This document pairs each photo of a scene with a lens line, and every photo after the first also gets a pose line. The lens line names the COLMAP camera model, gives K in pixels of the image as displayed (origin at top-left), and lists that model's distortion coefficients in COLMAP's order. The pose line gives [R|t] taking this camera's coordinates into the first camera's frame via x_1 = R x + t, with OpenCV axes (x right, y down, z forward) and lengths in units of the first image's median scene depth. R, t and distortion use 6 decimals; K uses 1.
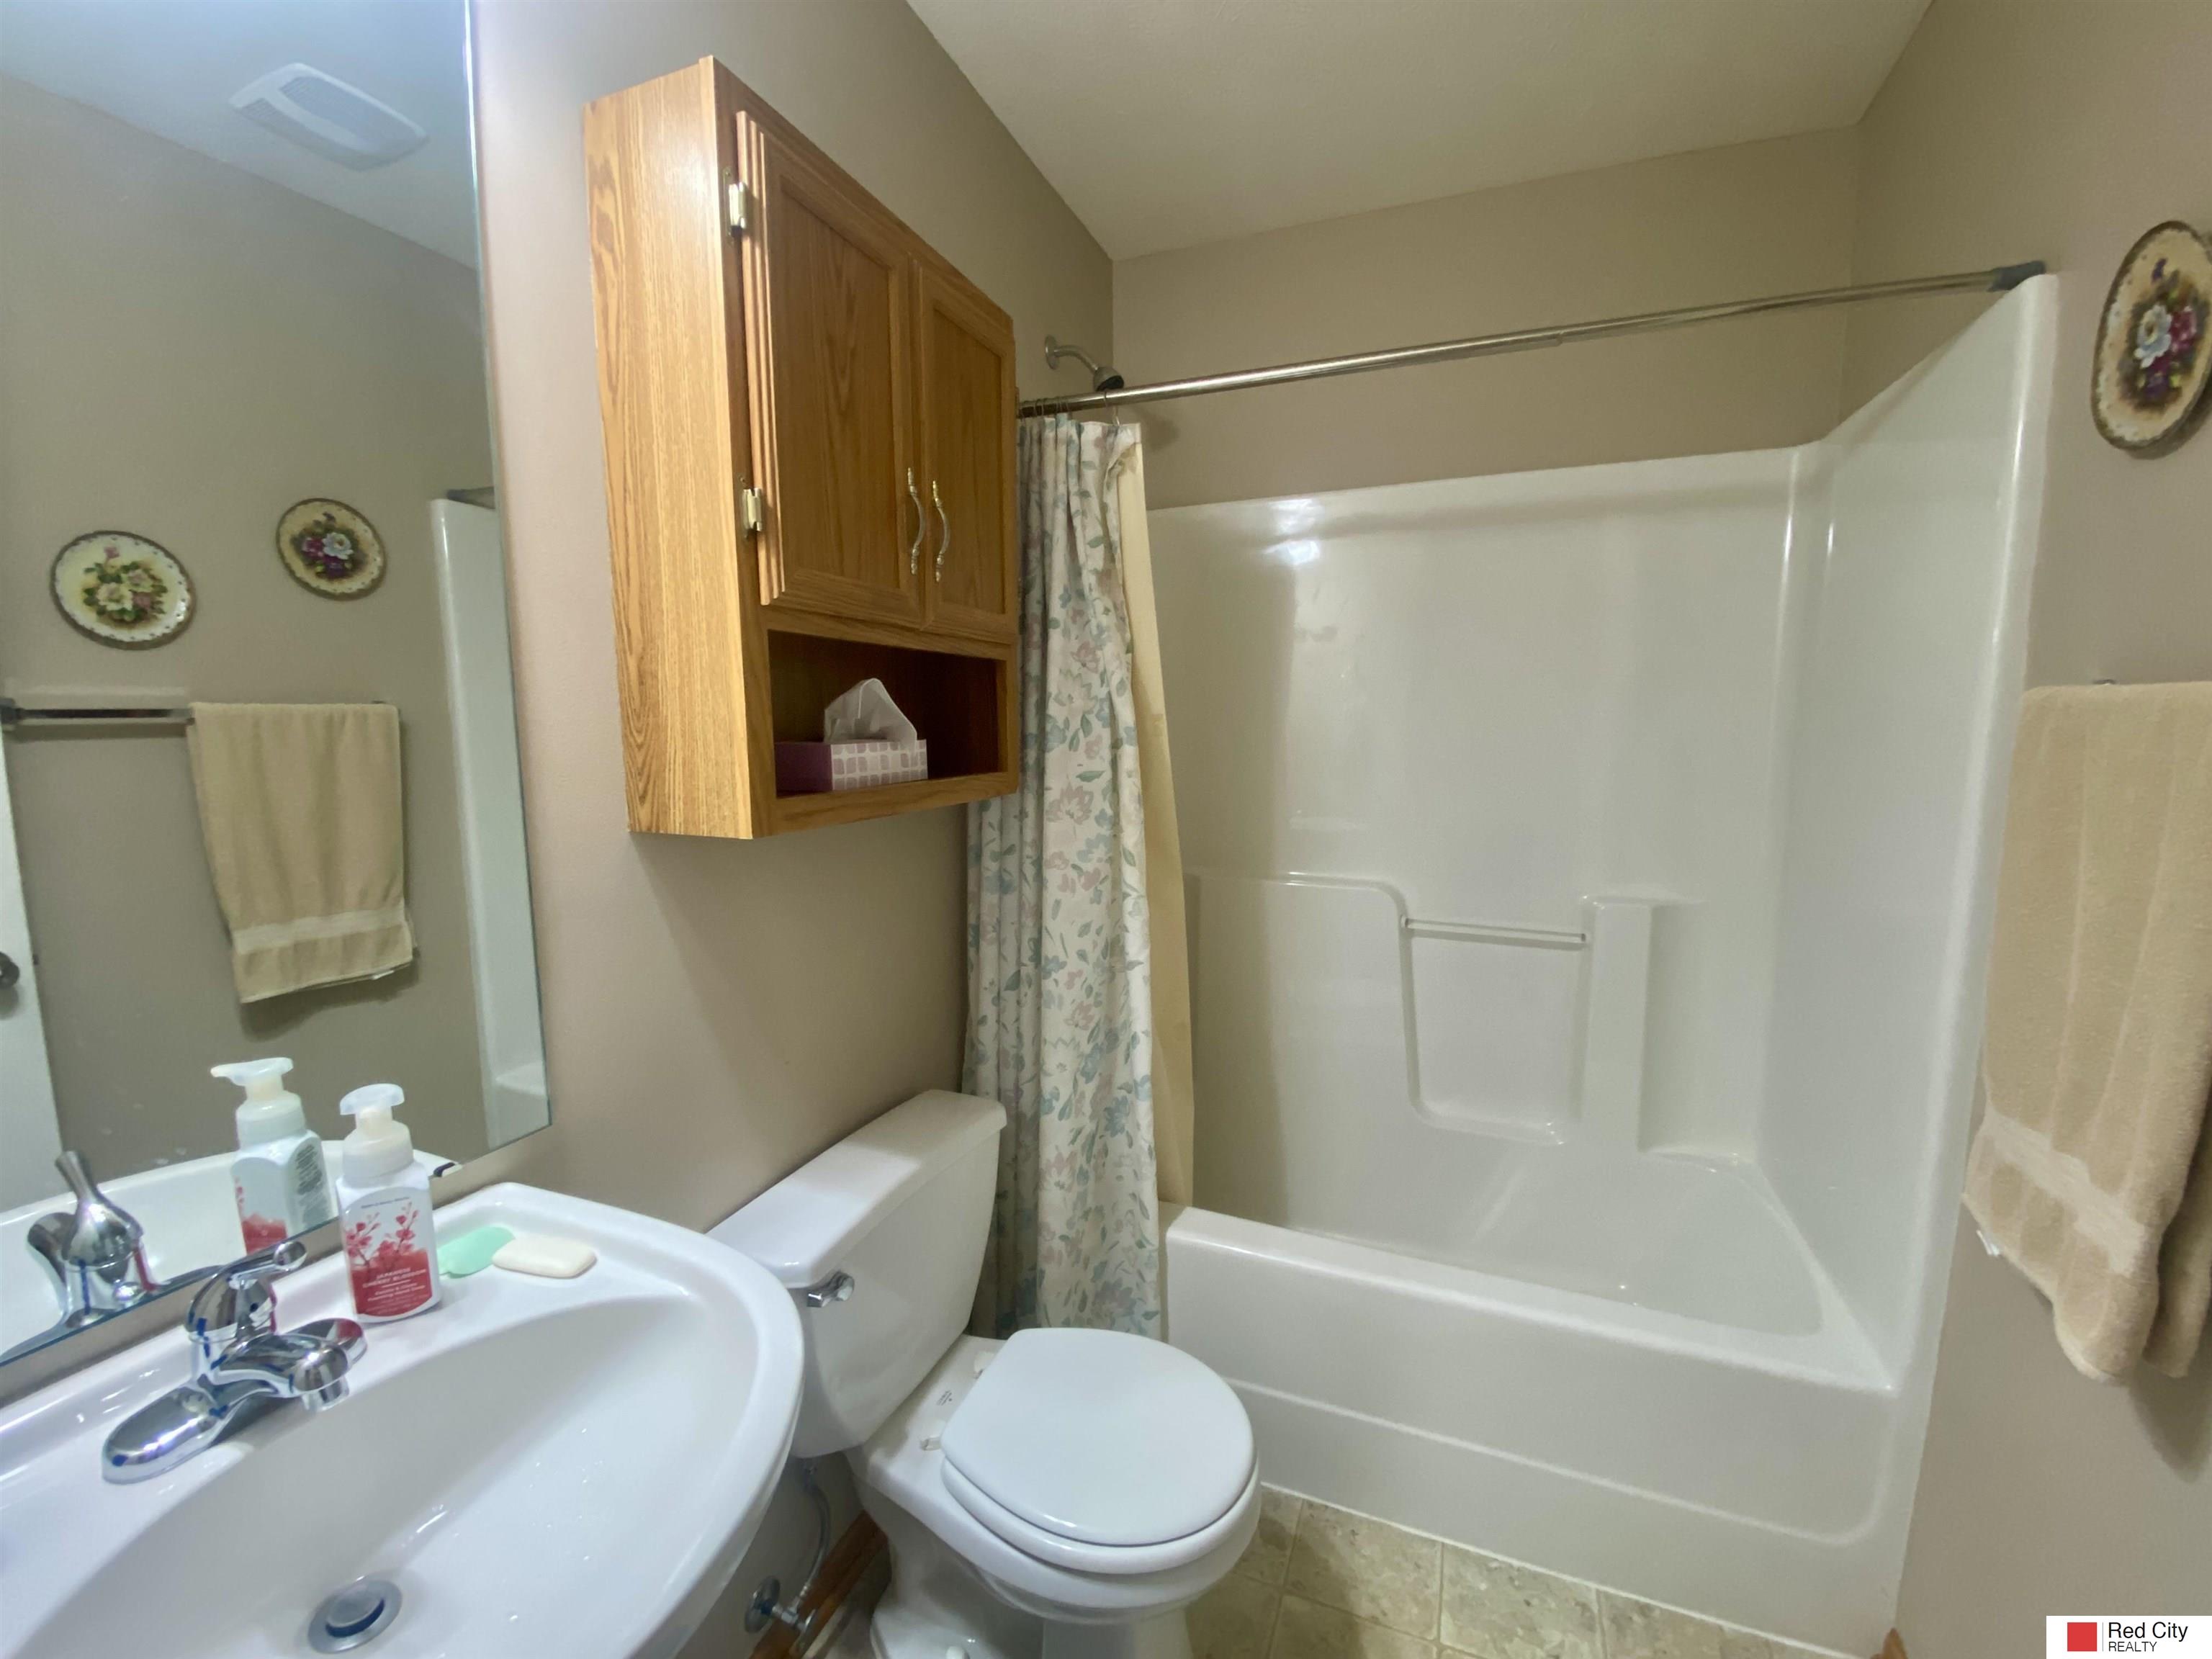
lens RADIAL K [[892.0, 0, 1099.4], [0, 892.0, 832.2], [0, 0, 1]] dist [0.039783, -0.032336]
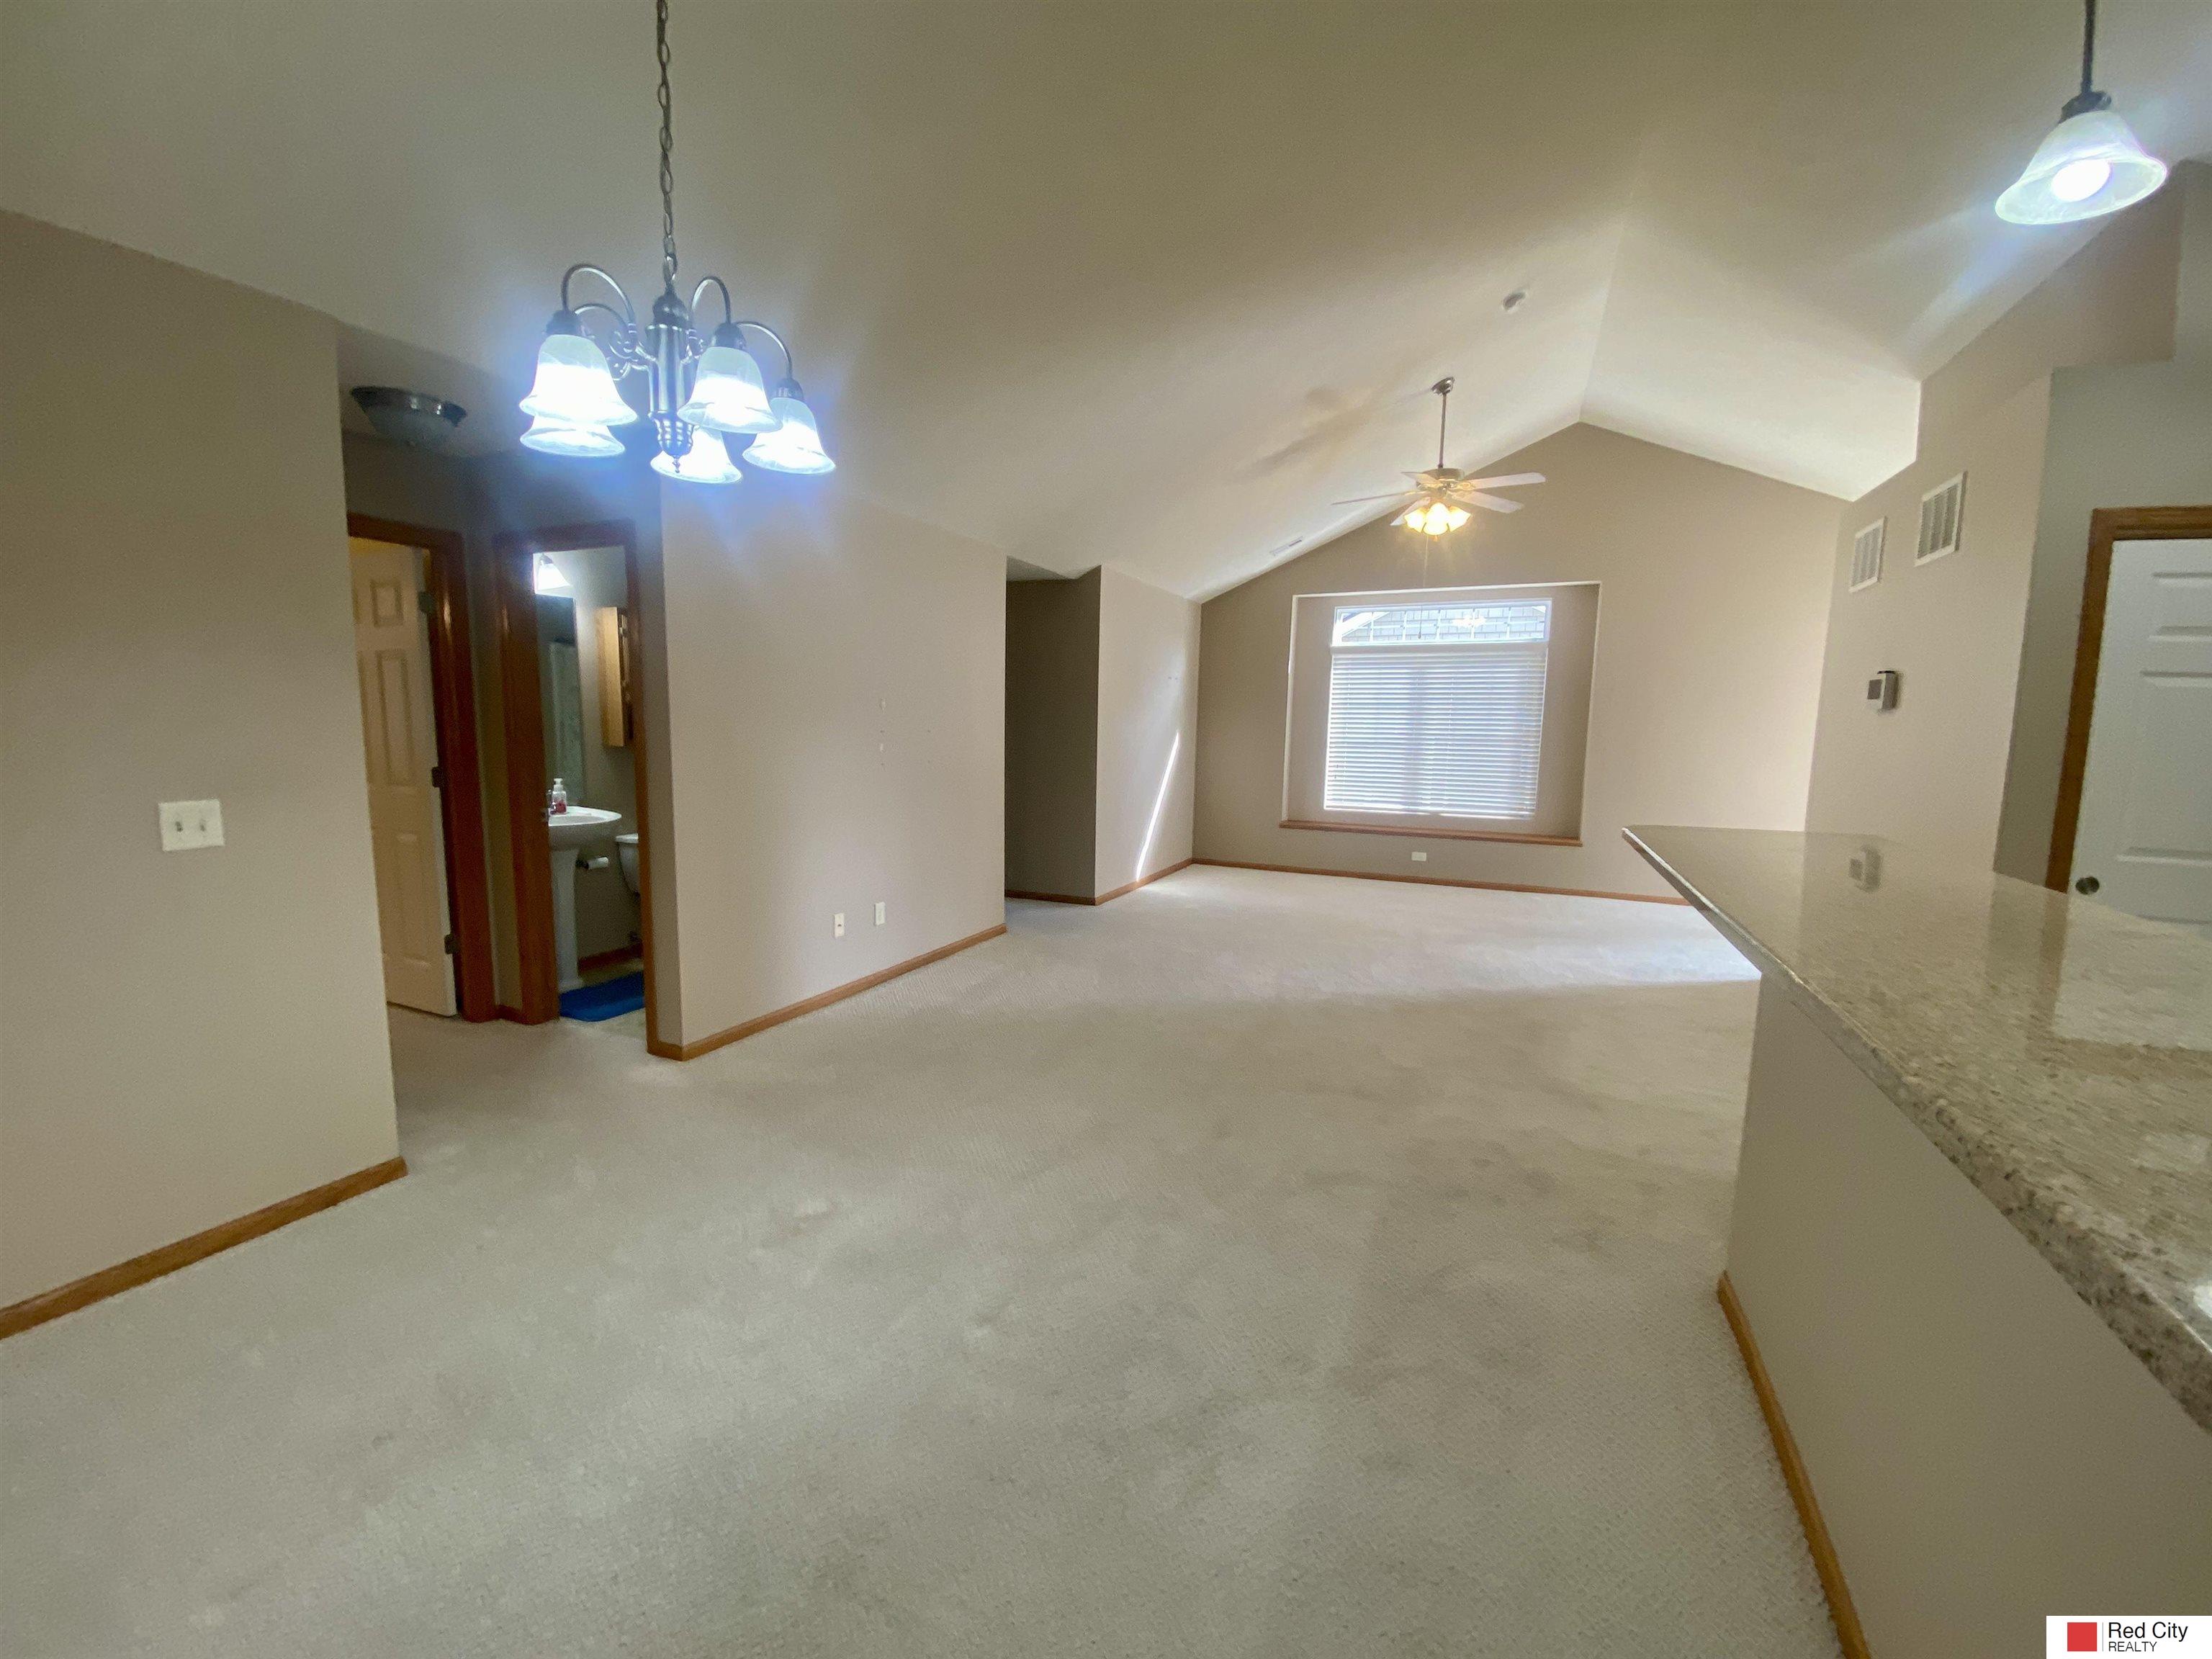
lens RADIAL K [[892.0, 0, 1099.4], [0, 892.0, 832.2], [0, 0, 1]] dist [0.039783, -0.032336]
pose [[0.999104, 0.018189, -0.038224, 2.673474], [-0.018013, 0.999826, 0.004946, 0.443141], [0.038307, -0.004253, 0.999257, -4.272420]]
